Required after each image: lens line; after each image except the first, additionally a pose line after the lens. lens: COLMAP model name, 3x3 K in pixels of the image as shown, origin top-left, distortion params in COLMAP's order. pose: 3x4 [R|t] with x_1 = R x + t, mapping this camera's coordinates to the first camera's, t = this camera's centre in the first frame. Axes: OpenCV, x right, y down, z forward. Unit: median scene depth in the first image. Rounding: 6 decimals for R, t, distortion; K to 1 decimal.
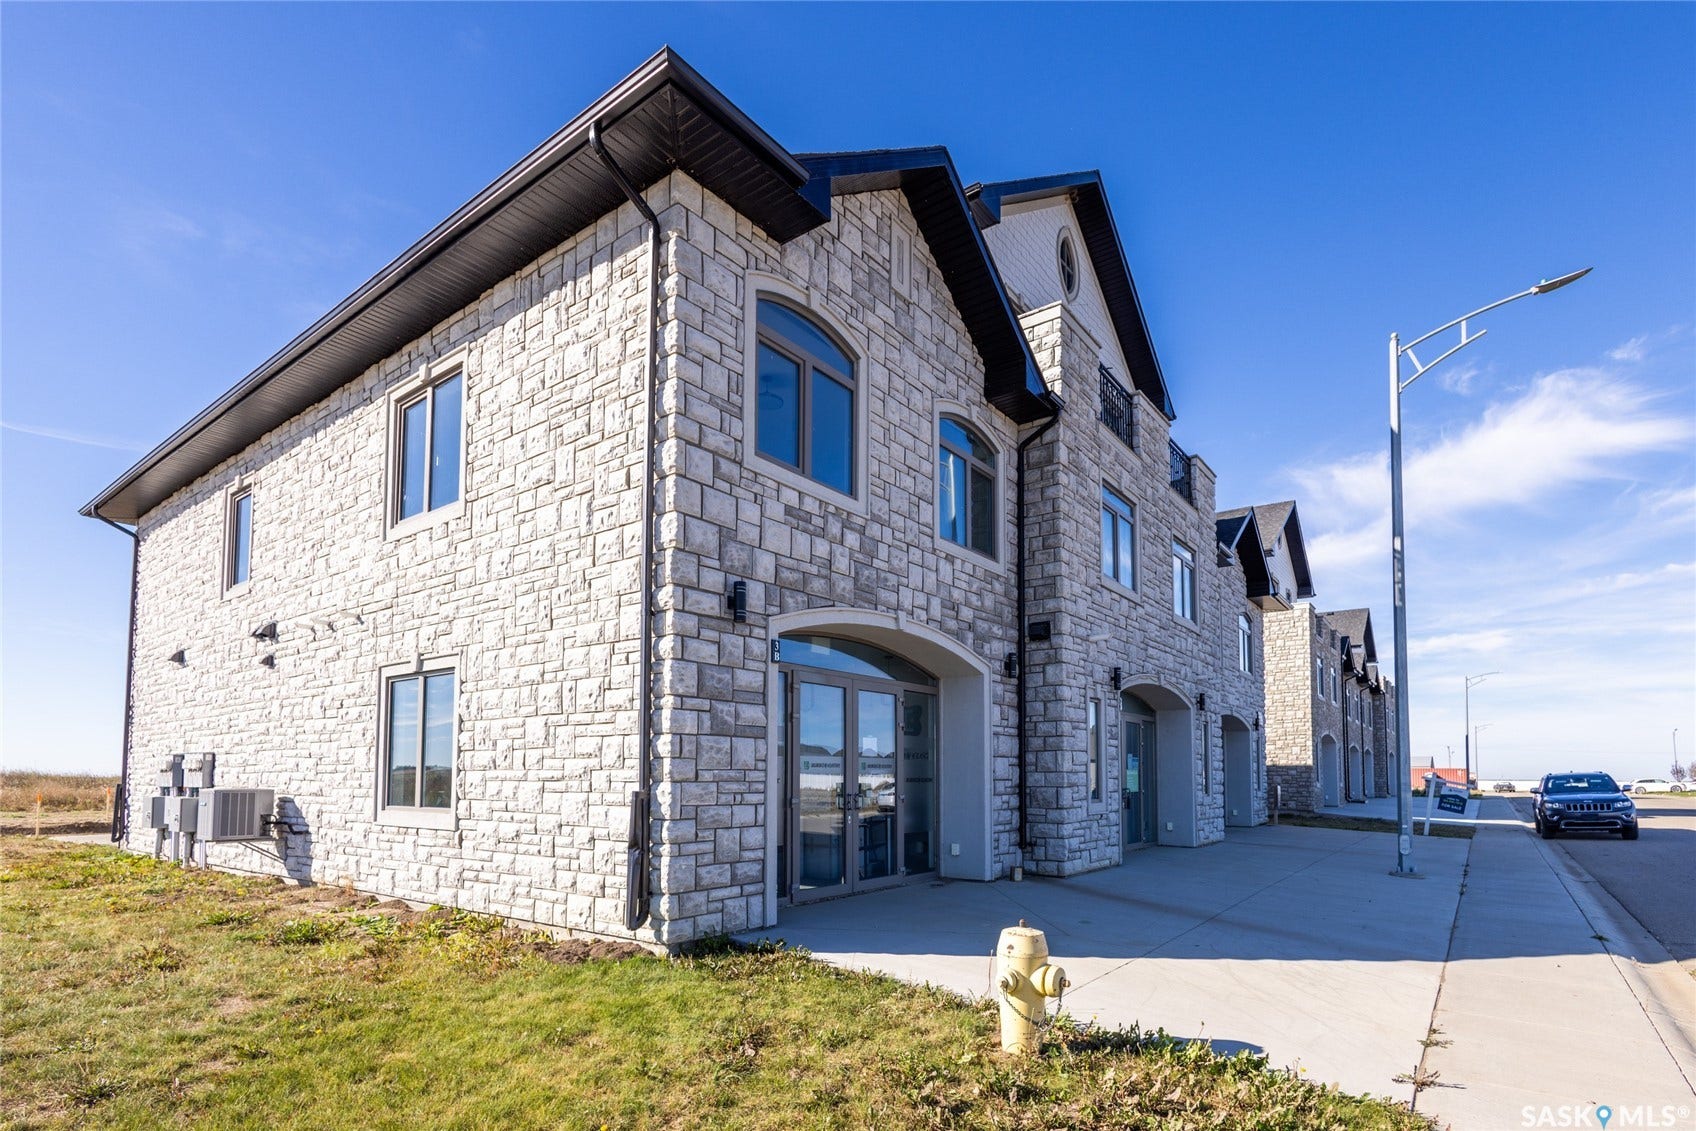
lens RADIAL K [[808.9, 0, 848.0], [0, 808.9, 579.0], [0, 0, 1]] dist [-0.000247, -0.000416]
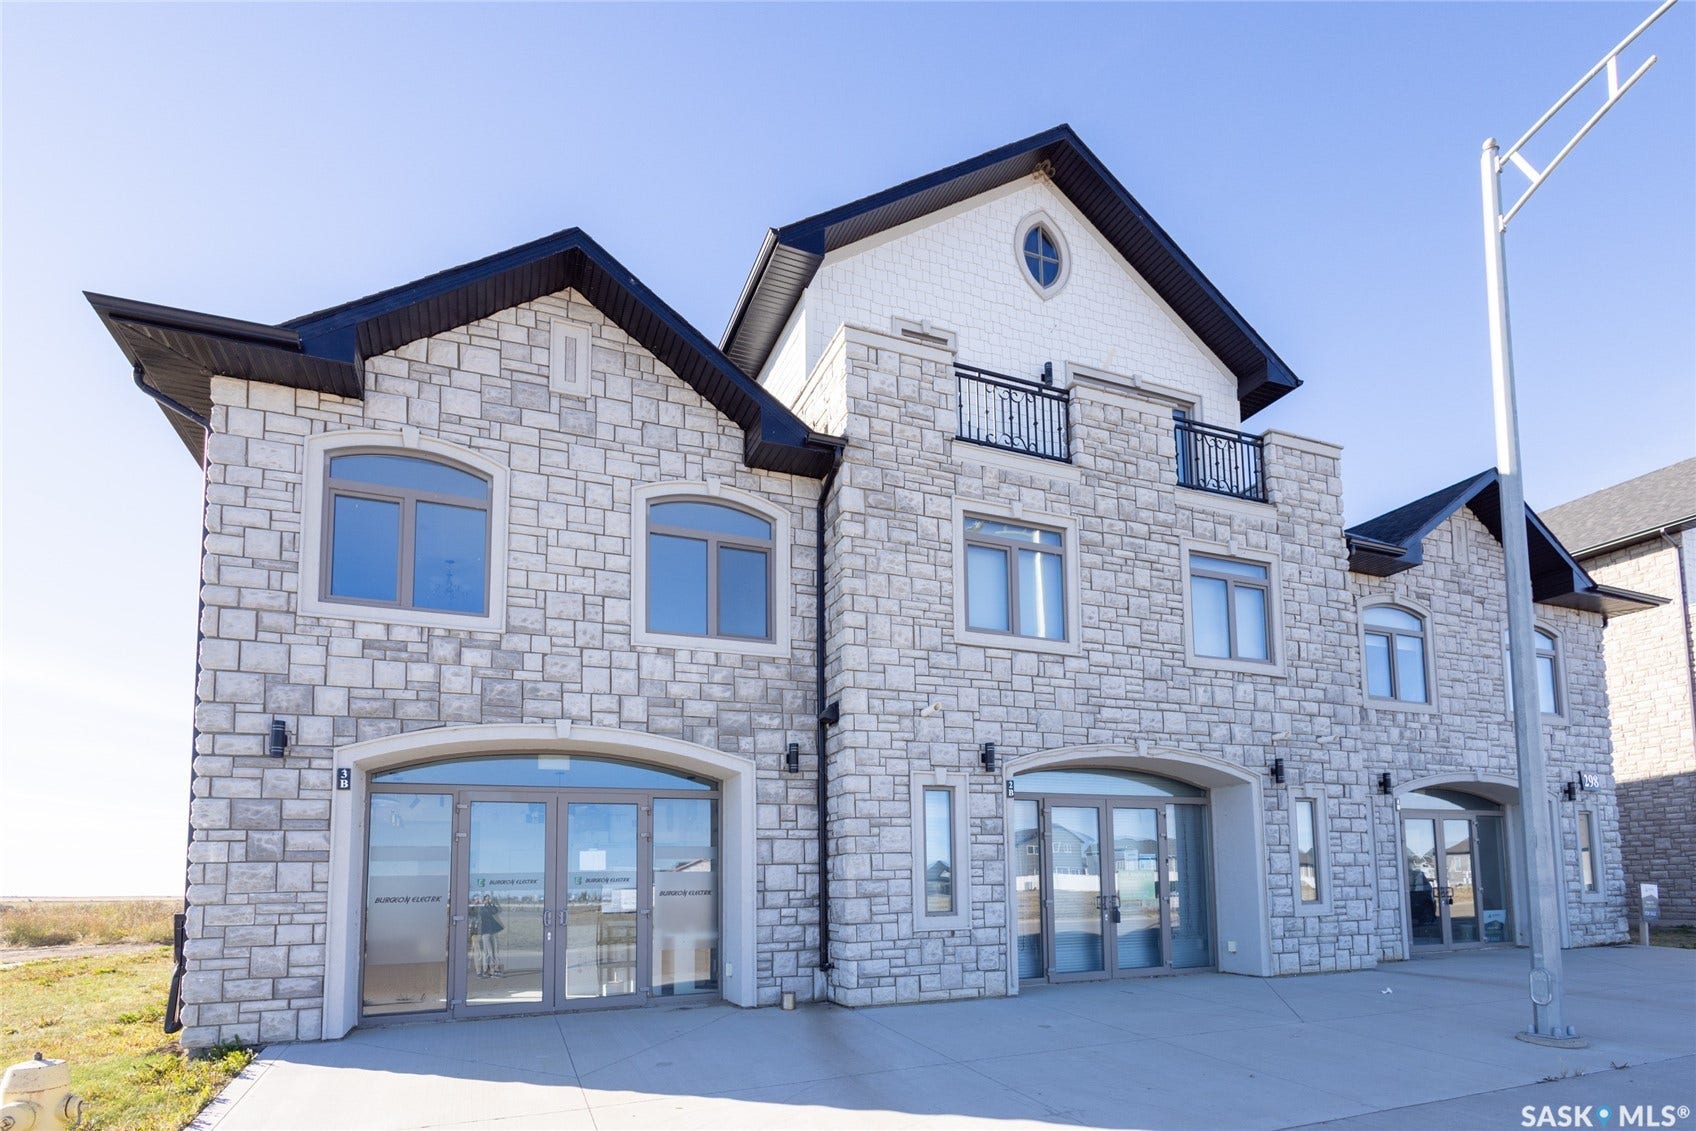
lens RADIAL K [[785.1, 0, 845.3], [0, 785.1, 684.0], [0, 0, 1]] dist [0.002891, -0.000030]
pose [[0.845773, -0.150285, -0.511941, 0.908285], [0.147353, 0.987986, -0.046592, 0.099374], [0.512792, -0.036030, 0.857756, 0.407218]]
